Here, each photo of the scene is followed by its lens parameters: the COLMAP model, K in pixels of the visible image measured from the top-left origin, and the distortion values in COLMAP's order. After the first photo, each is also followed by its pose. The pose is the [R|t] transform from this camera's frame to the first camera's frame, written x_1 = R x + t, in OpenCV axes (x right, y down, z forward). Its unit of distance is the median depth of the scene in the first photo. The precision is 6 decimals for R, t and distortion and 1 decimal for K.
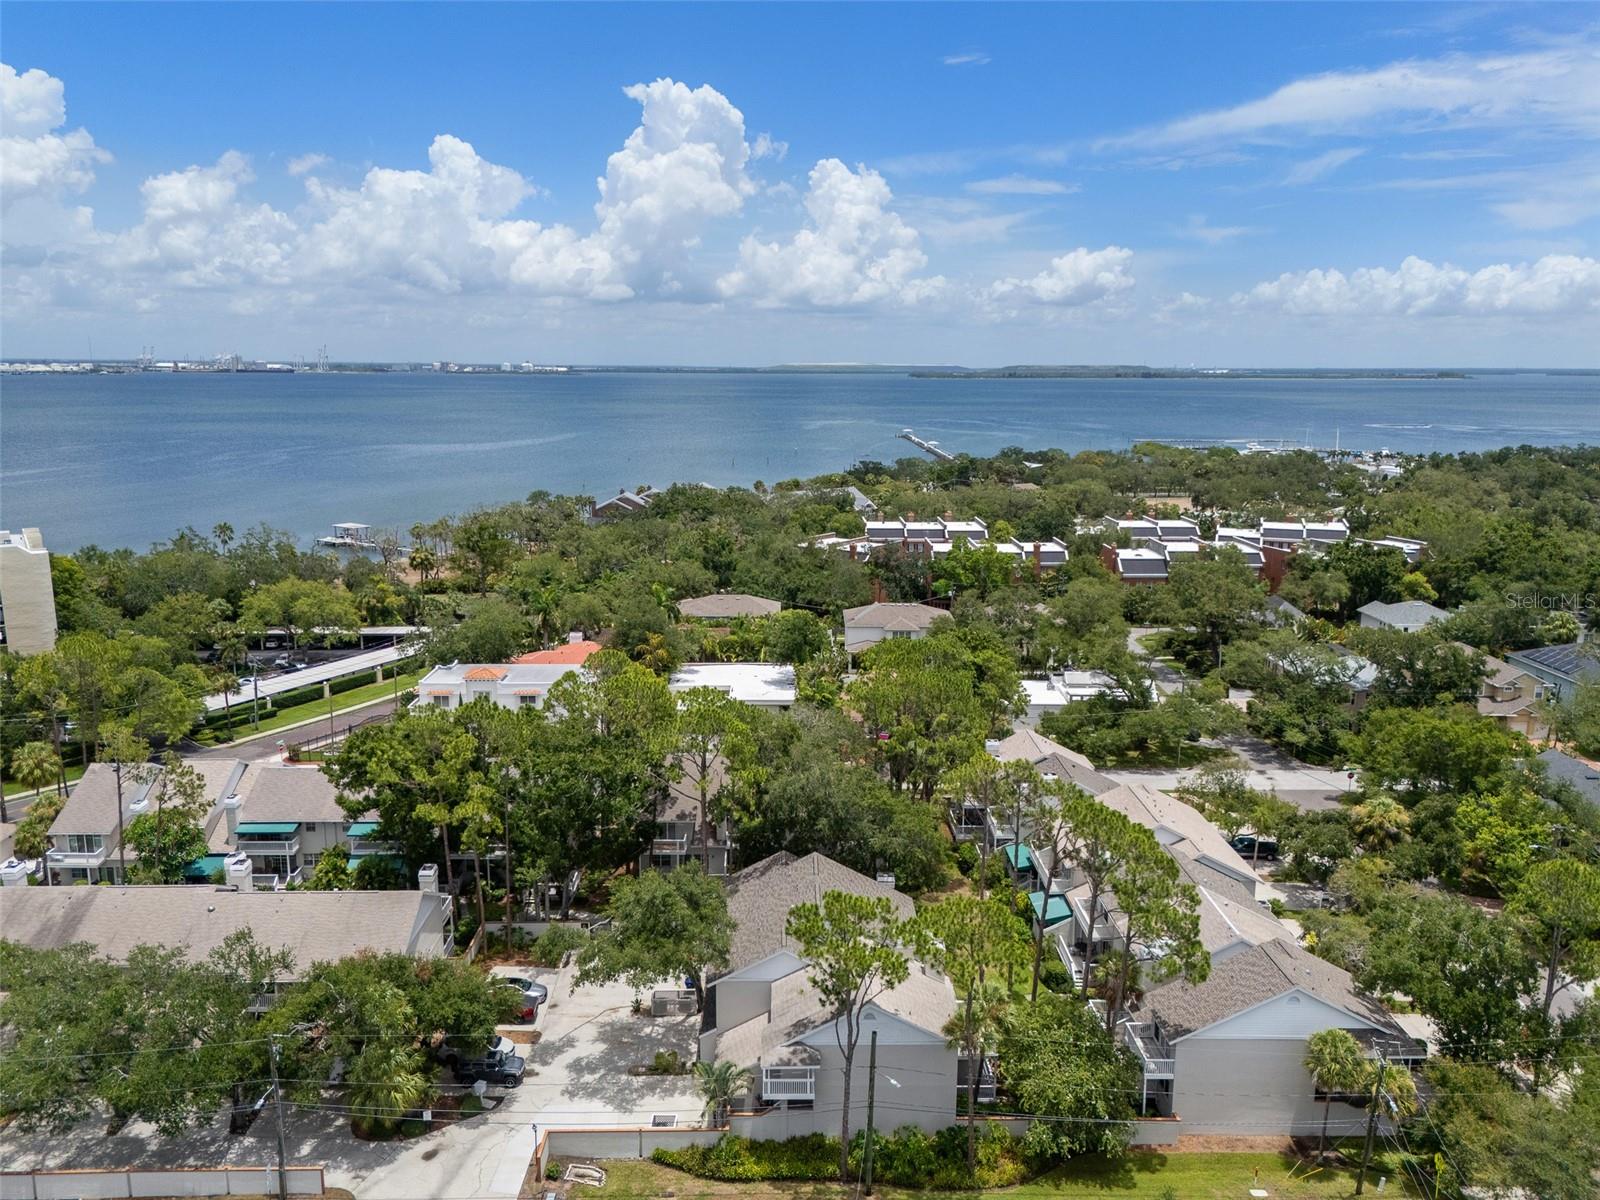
lens RADIAL K [[1184.8, 0, 805.5], [0, 1184.8, 596.0], [0, 0, 1]] dist [0.062419, -0.053802]
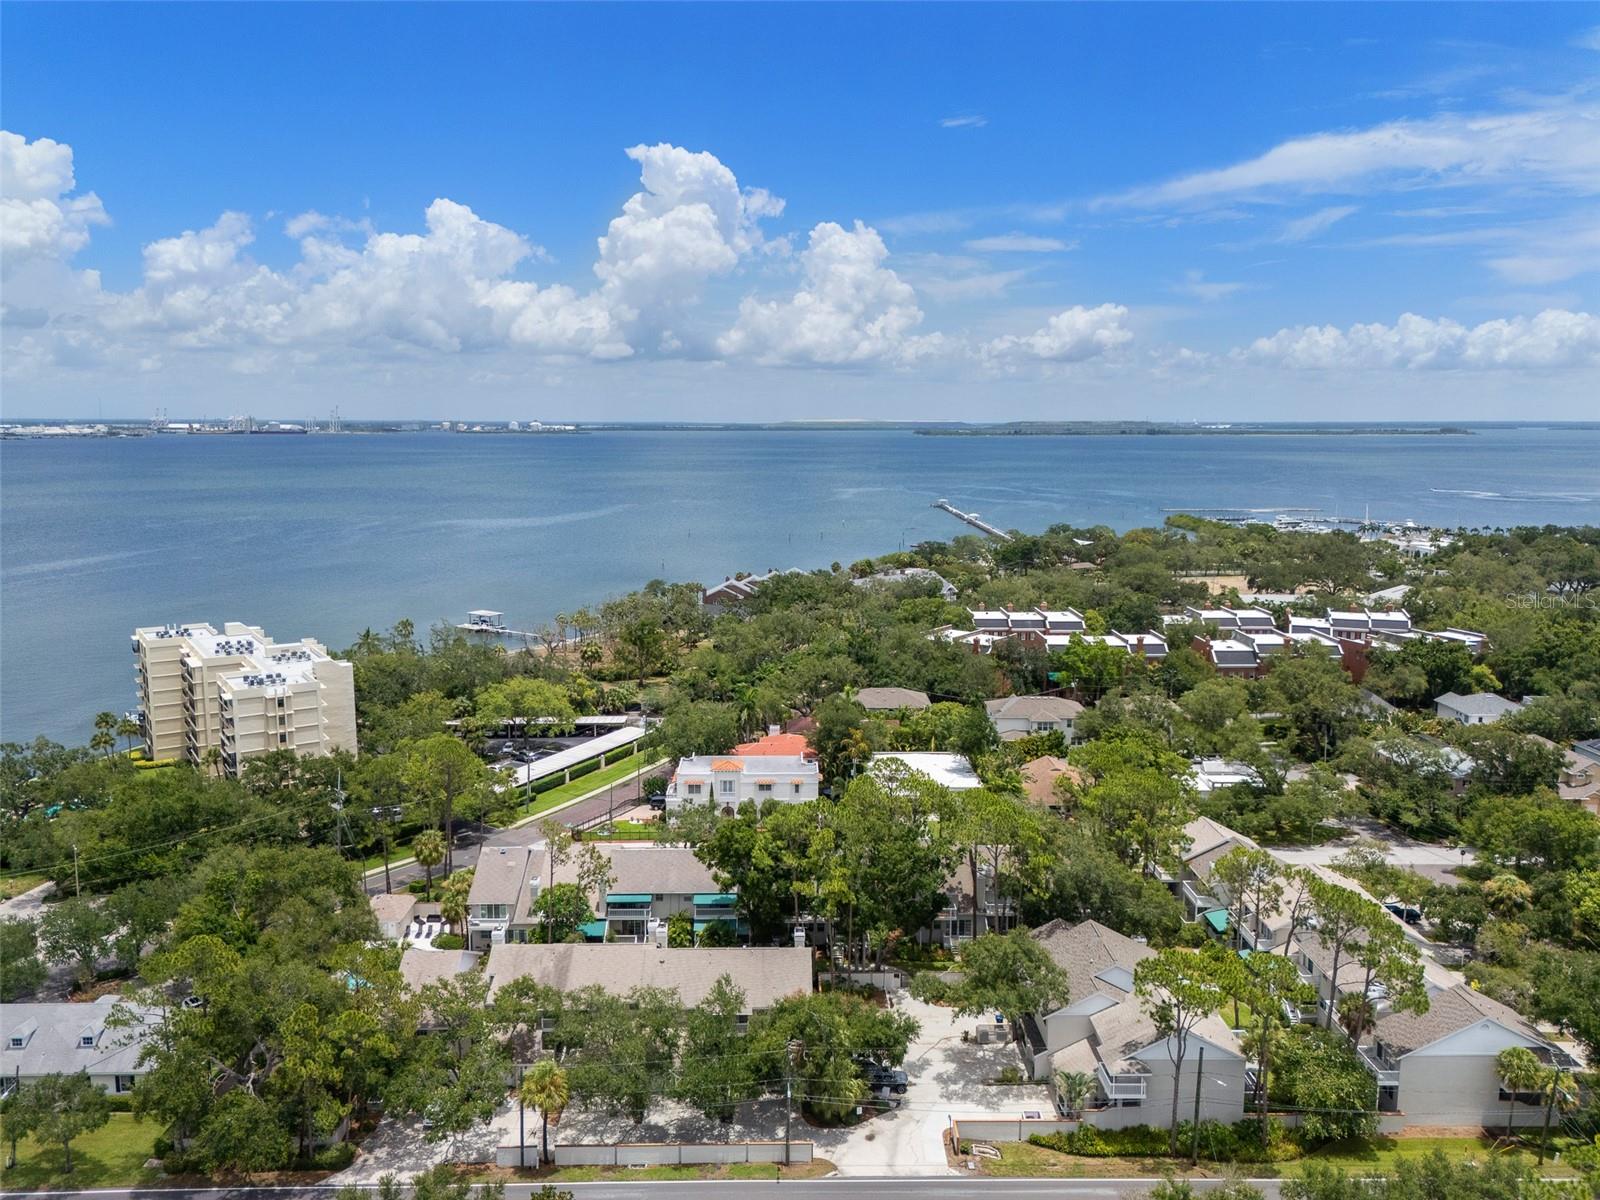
lens RADIAL K [[1184.8, 0, 803.5], [0, 1184.8, 593.6], [0, 0, 1]] dist [0.062419, -0.053802]
pose [[0.999972, -0.005193, -0.005332, -0.184326], [0.004932, 0.998838, -0.047931, -0.051387], [0.005574, 0.047904, 0.998836, -0.210993]]
